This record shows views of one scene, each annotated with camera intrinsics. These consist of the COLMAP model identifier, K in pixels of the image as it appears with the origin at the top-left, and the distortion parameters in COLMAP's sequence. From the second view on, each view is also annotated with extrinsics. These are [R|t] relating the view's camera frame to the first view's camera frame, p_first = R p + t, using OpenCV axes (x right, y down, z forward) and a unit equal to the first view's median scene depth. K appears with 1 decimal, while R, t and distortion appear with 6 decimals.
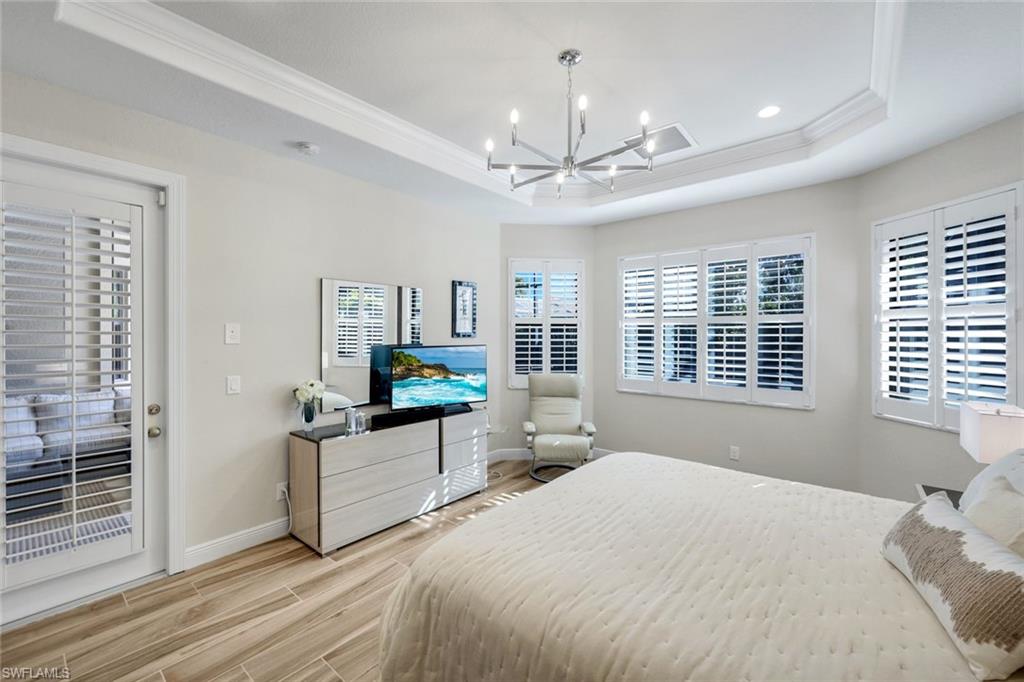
lens RADIAL K [[417.3, 0, 512.0], [0, 417.3, 336.4], [0, 0, 1]] dist [0.001076, 0.000103]
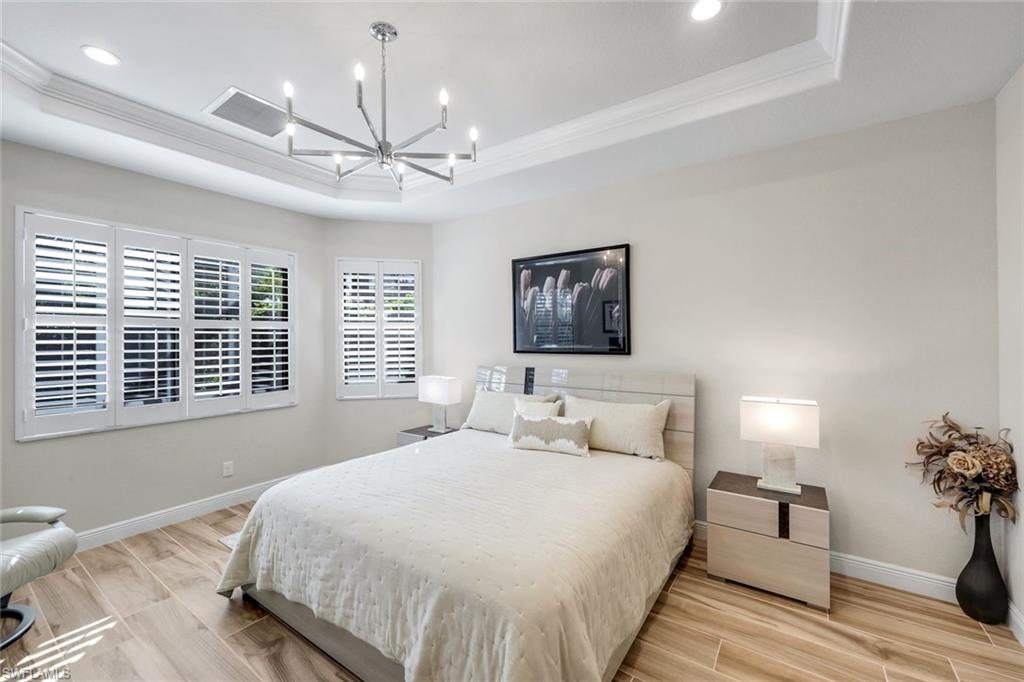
lens RADIAL K [[417.3, 0, 511.7], [0, 417.3, 338.8], [0, 0, 1]] dist [0.001076, 0.000103]
pose [[-0.086495, -0.003906, 0.996245, -0.478191], [0.008796, 0.999950, 0.004684, -0.007765], [-0.996213, 0.009168, -0.086457, 0.488612]]
